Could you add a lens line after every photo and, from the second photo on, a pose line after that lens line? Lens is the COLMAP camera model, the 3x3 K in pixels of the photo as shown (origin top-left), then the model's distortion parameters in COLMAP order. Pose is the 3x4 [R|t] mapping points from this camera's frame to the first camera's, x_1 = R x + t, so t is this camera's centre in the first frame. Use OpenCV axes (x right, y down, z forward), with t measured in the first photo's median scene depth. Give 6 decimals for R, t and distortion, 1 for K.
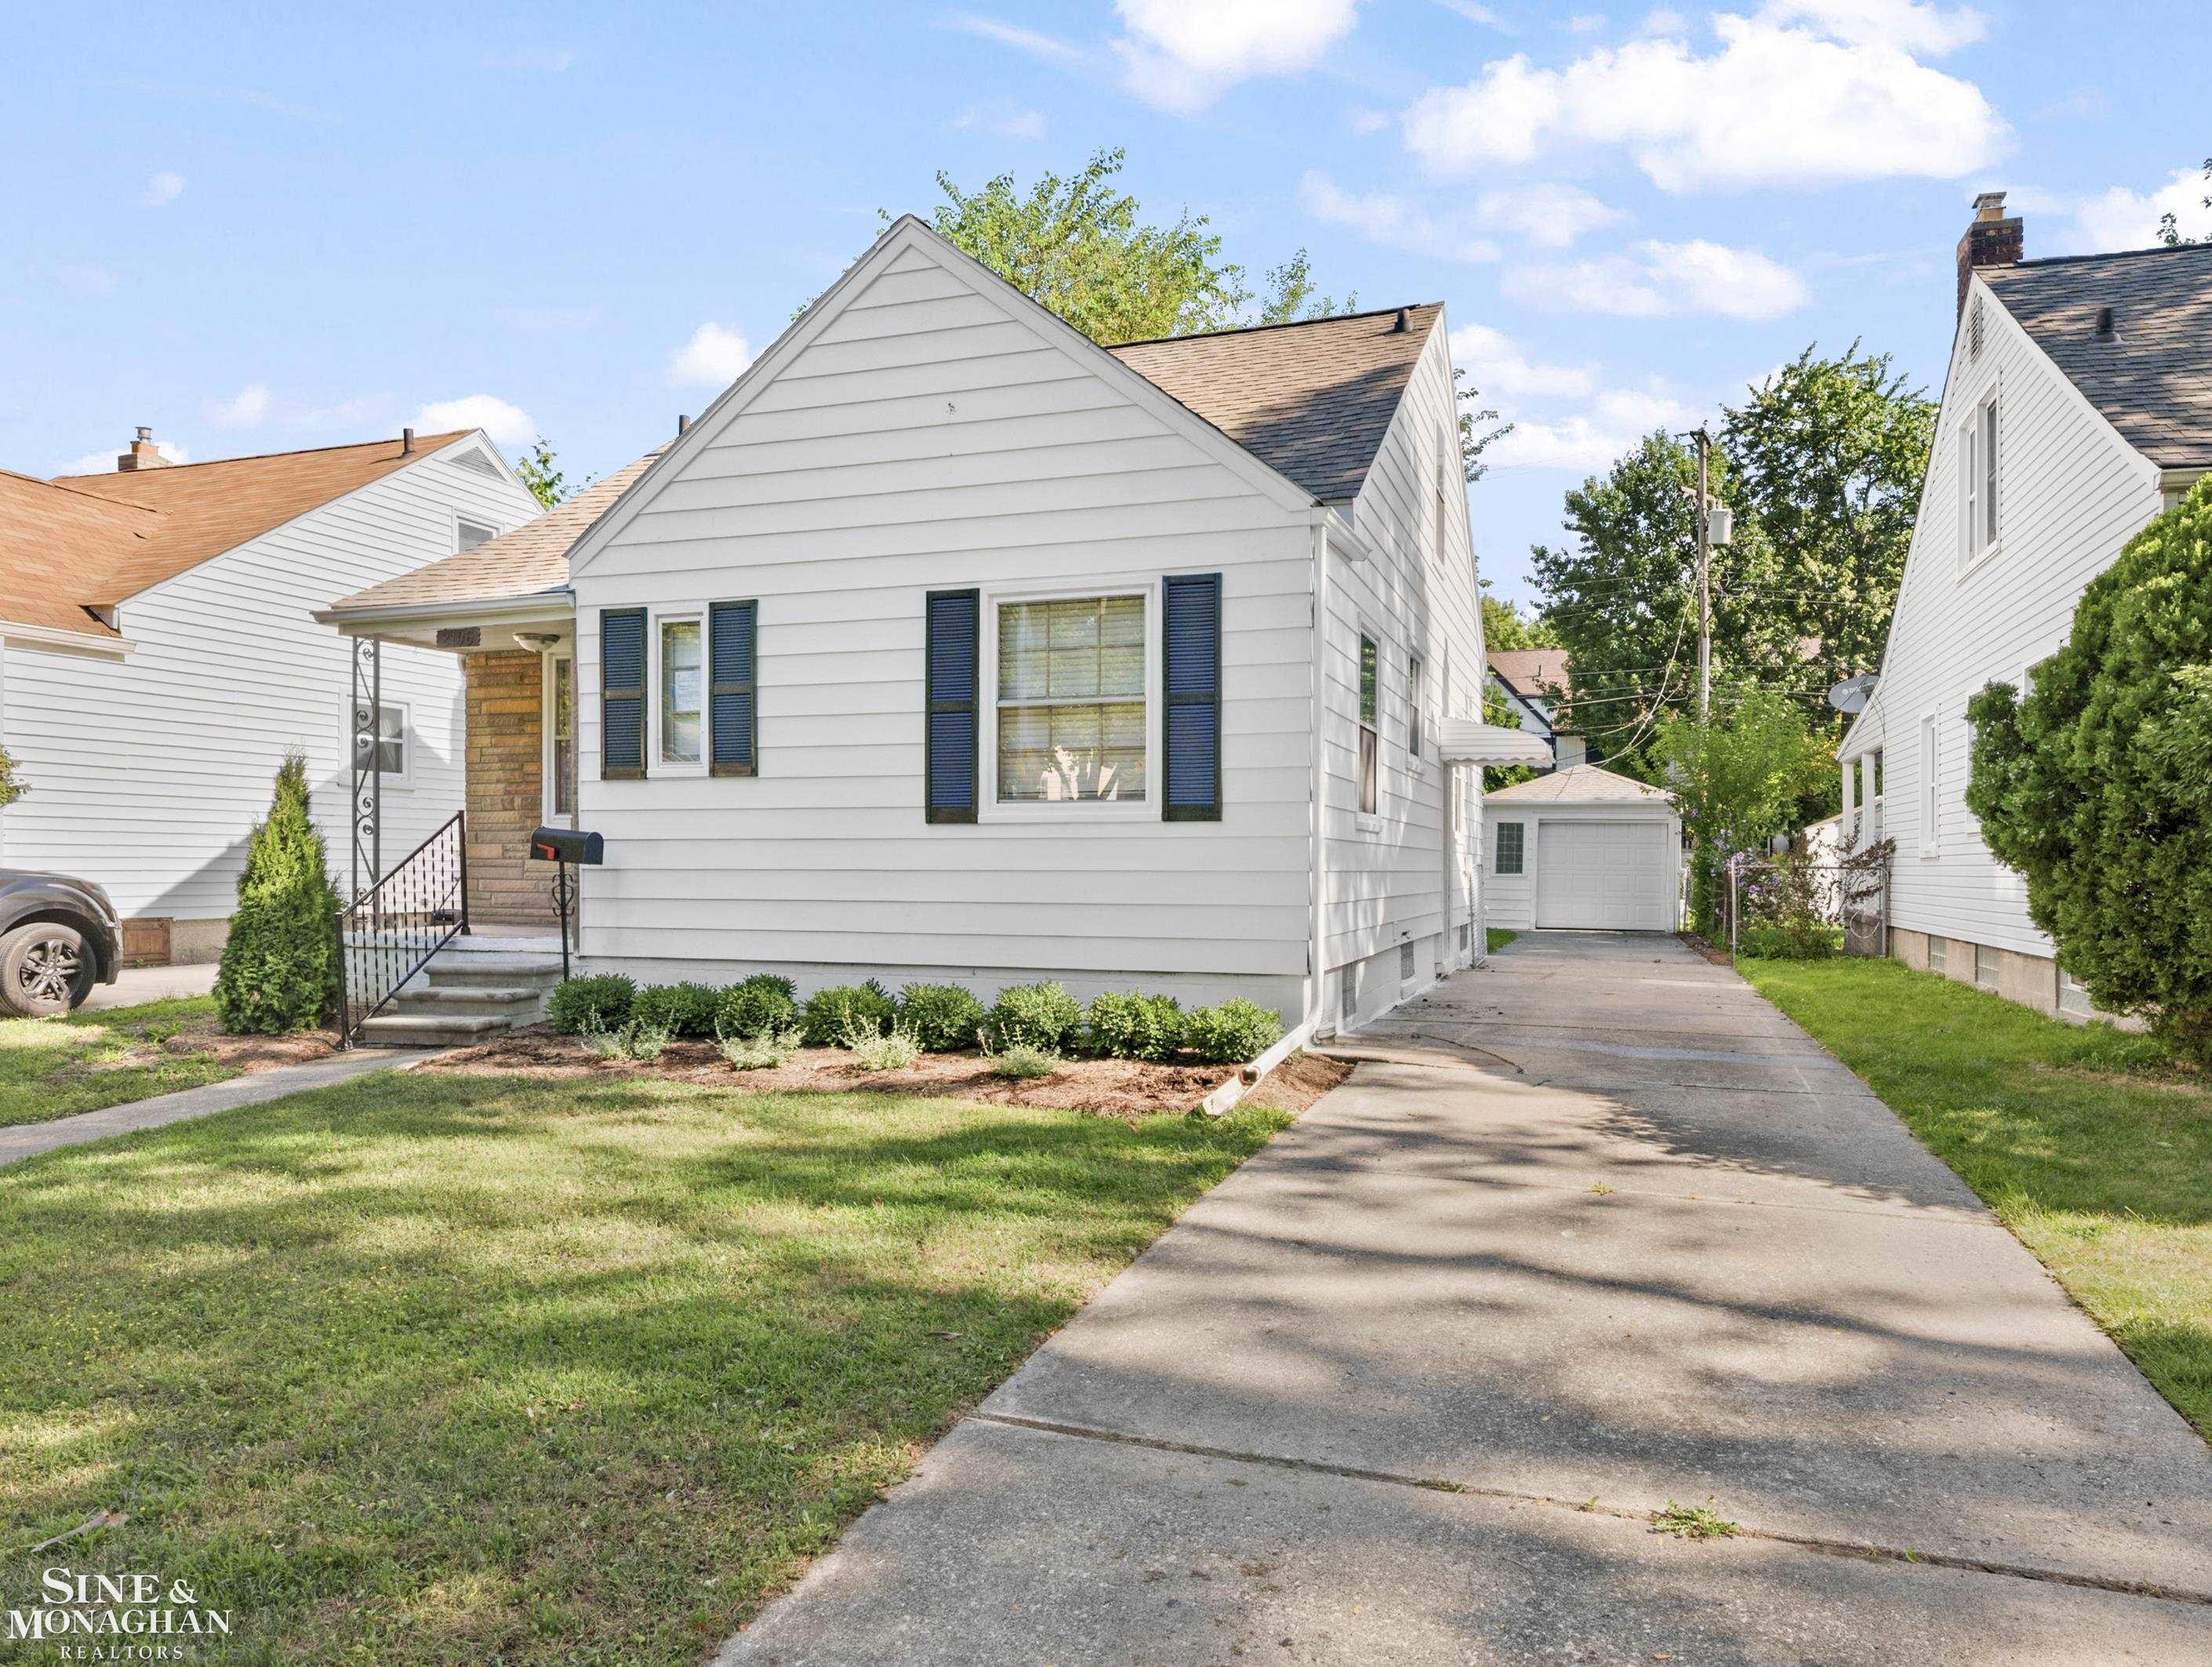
lens RADIAL K [[1481.5, 0, 1111.1], [0, 1481.5, 833.5], [0, 0, 1]] dist [-0.001586, 0.001033]
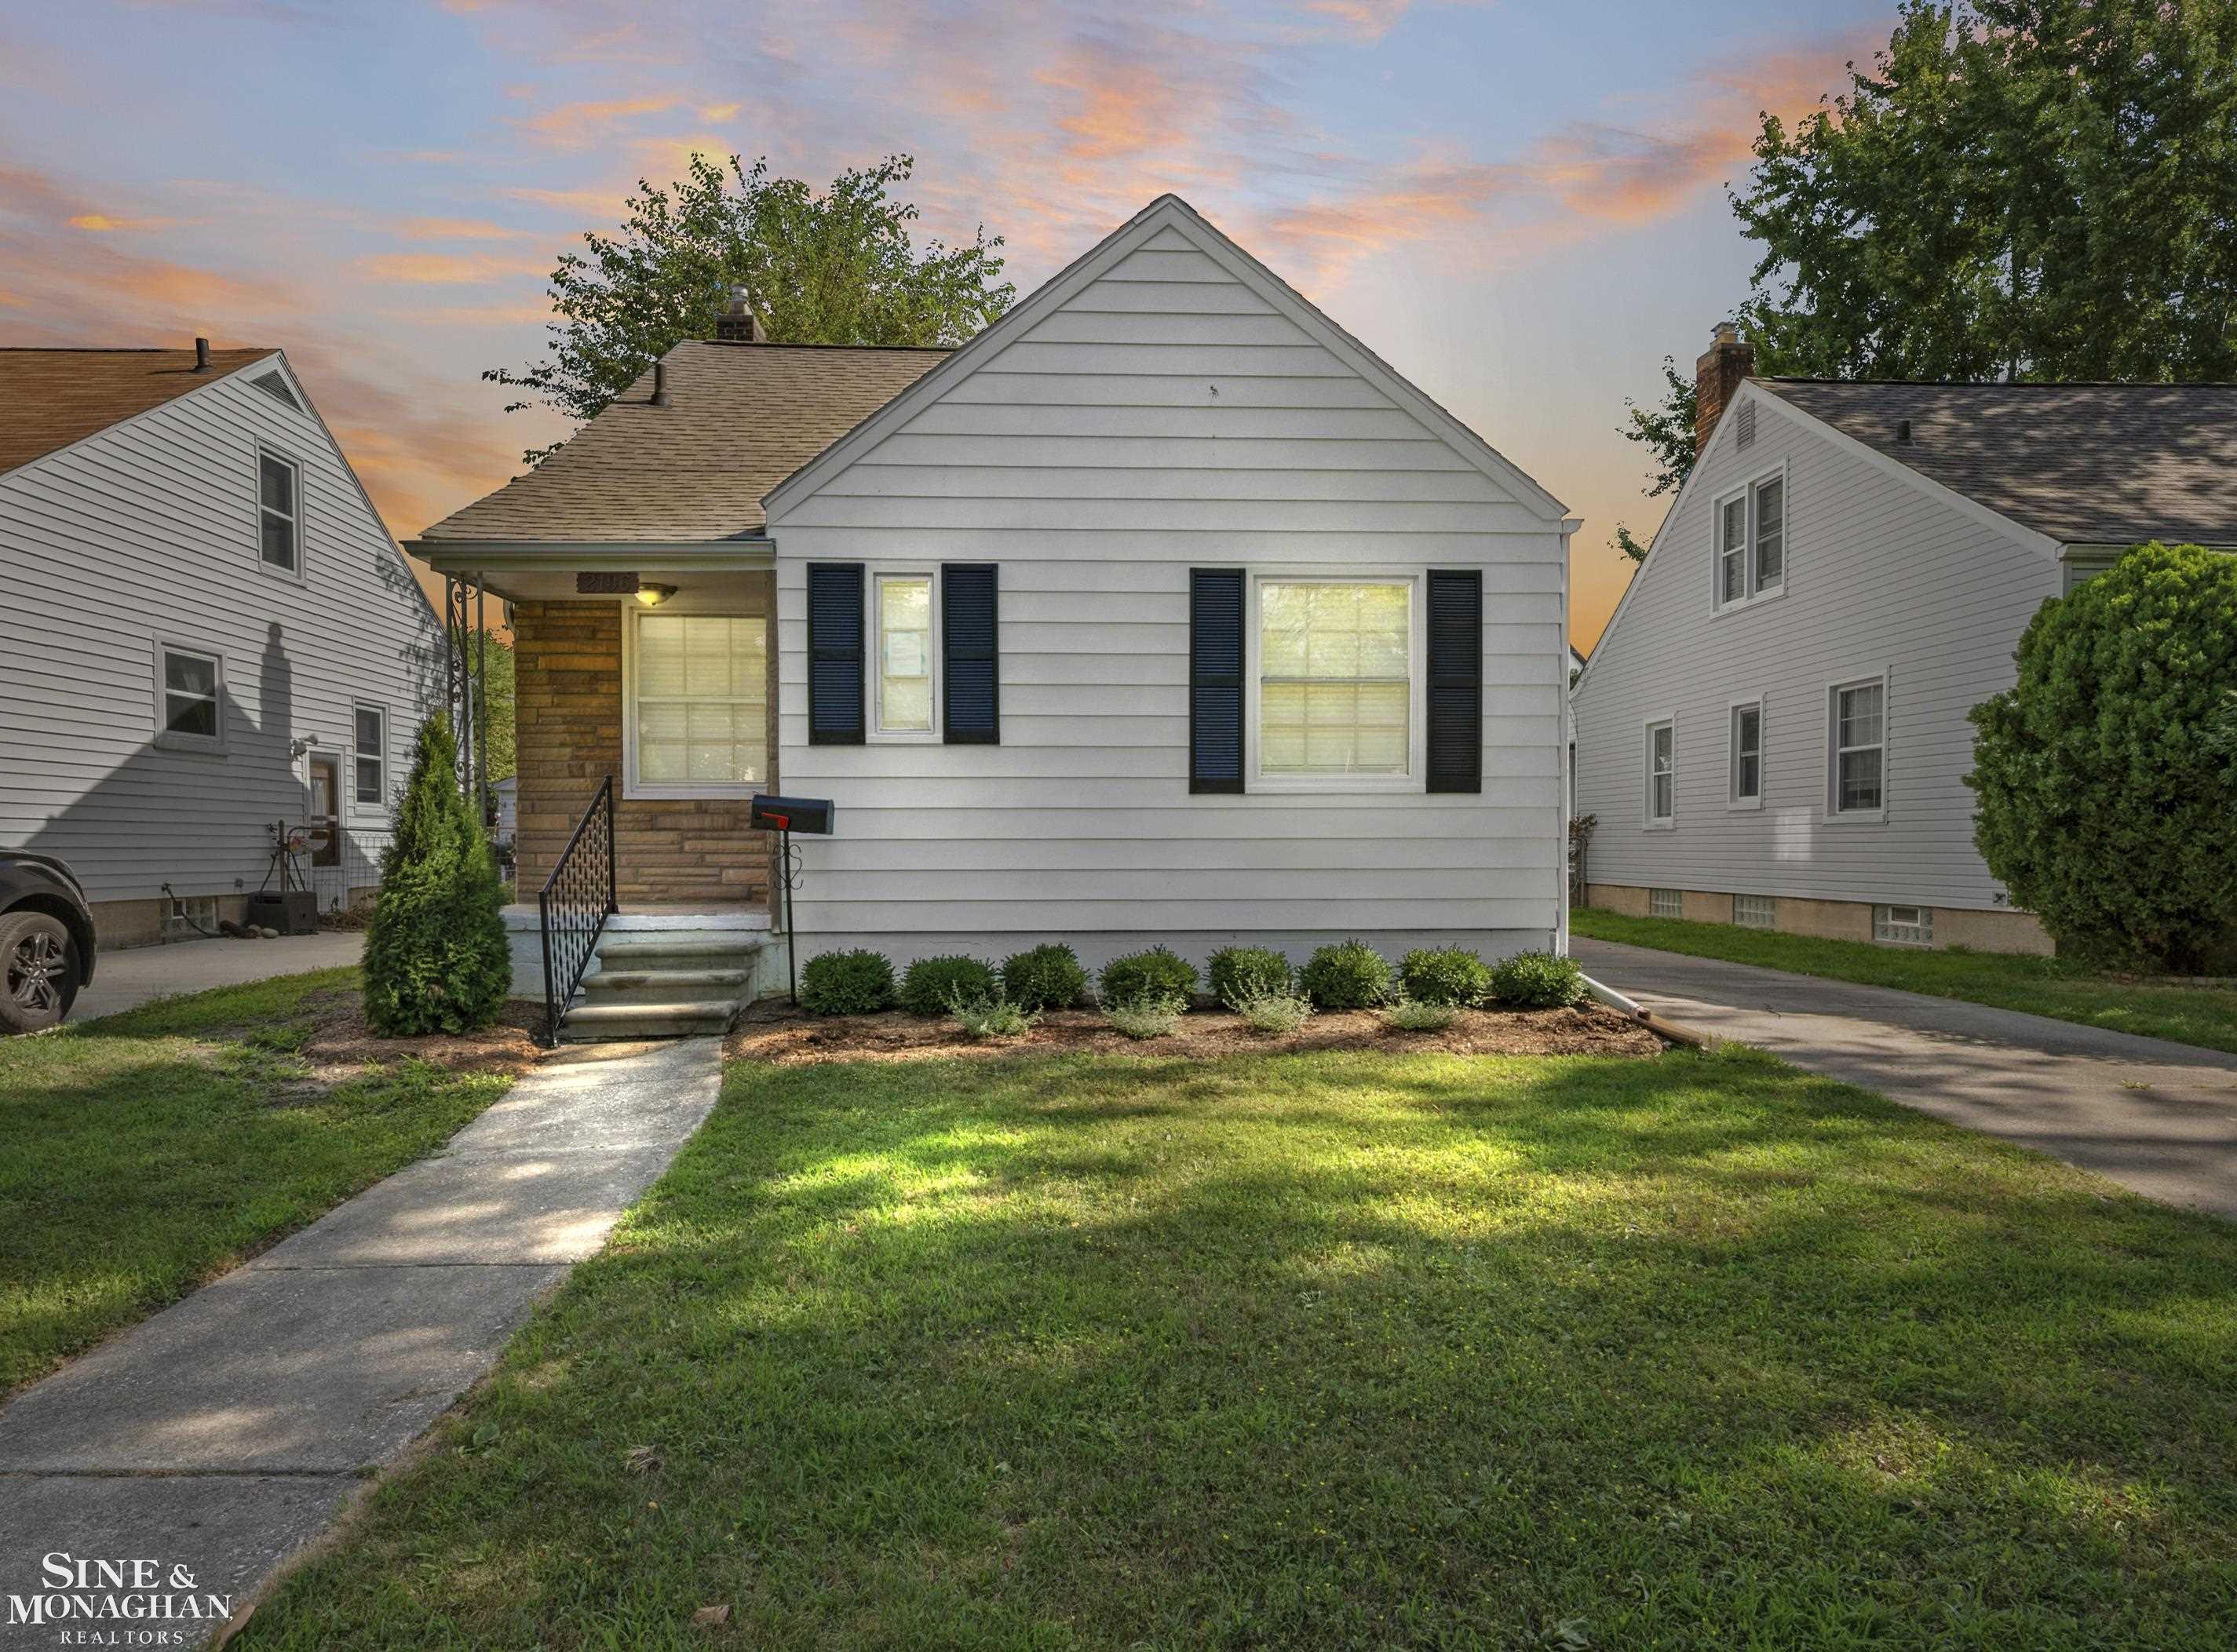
lens RADIAL K [[1323.4, 0, 1117.2], [0, 1323.4, 846.0], [0, 0, 1]] dist [-0.005118, -0.001980]
pose [[0.930946, -0.005196, 0.365120, -0.486032], [-0.002755, 0.999770, 0.021253, 0.009757], [-0.365147, -0.020791, 0.930718, 0.152960]]
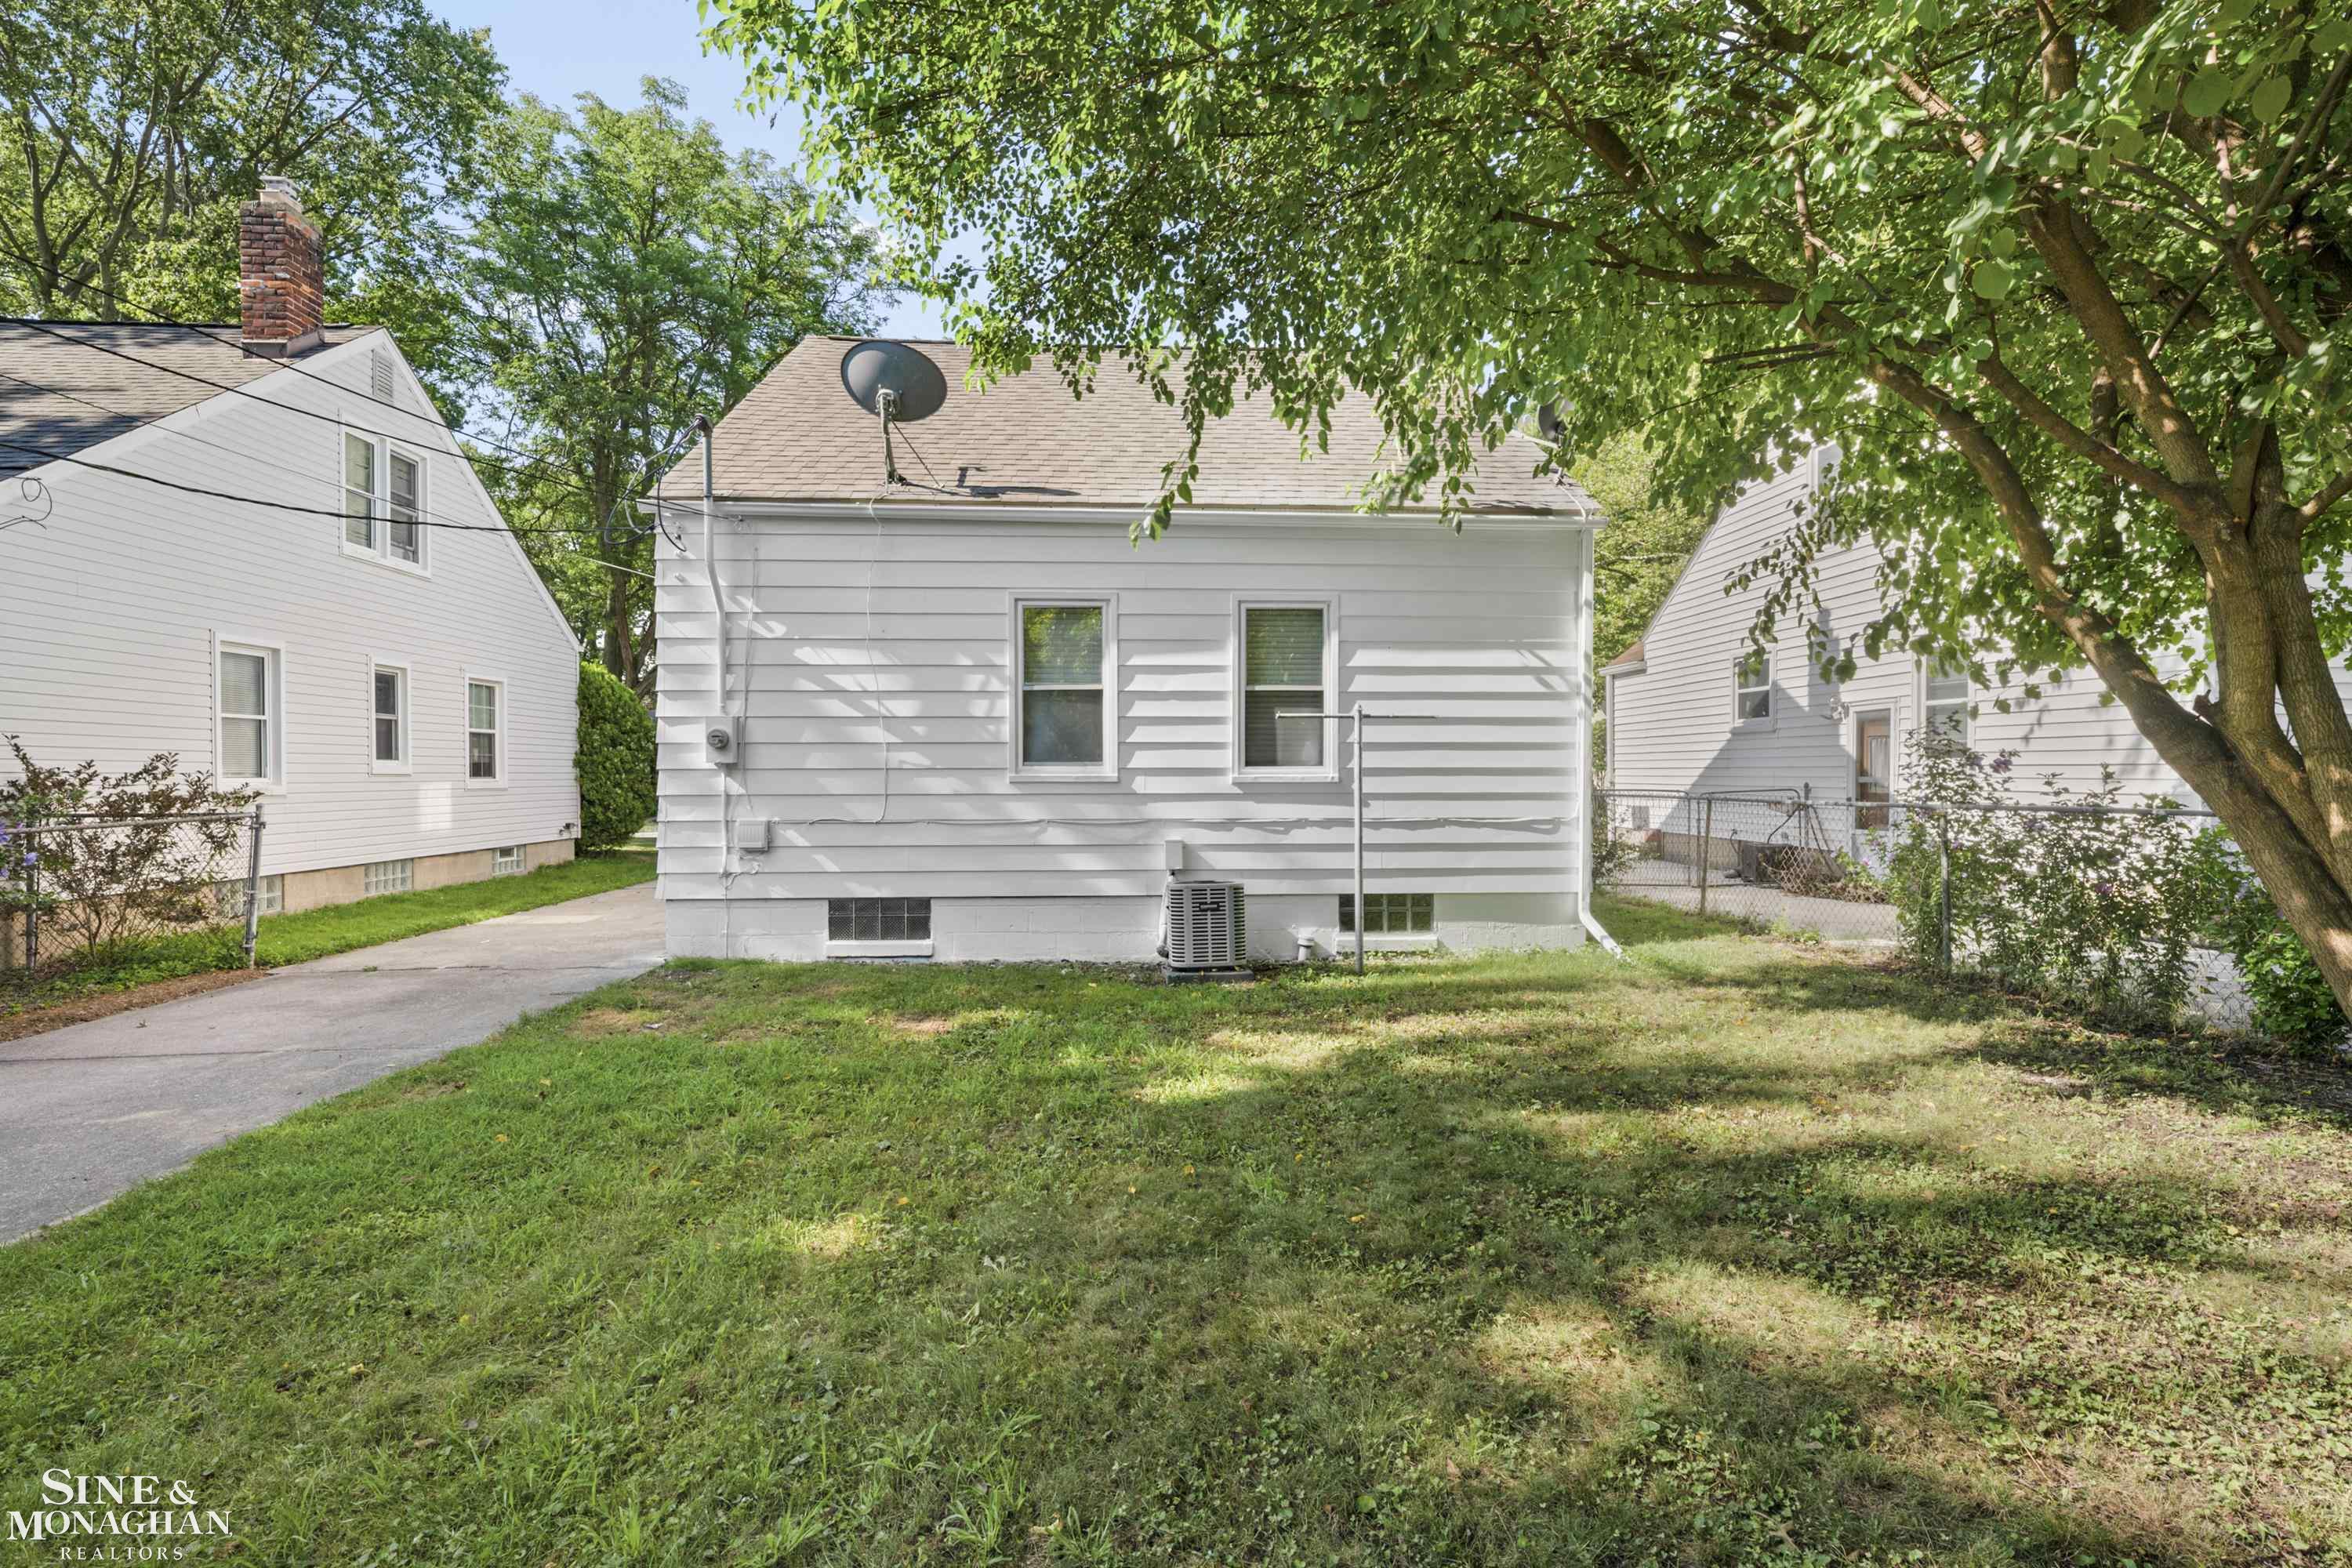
lens RADIAL K [[1062.4, 0, 1185.4], [0, 1062.4, 792.9], [0, 0, 1]] dist [-0.004223, 0.000660]
pose [[-0.920705, 0.002853, -0.390248, 0.940491], [0.005336, 0.999972, -0.005278, 0.044418], [0.390222, -0.006942, -0.920695, 4.390459]]
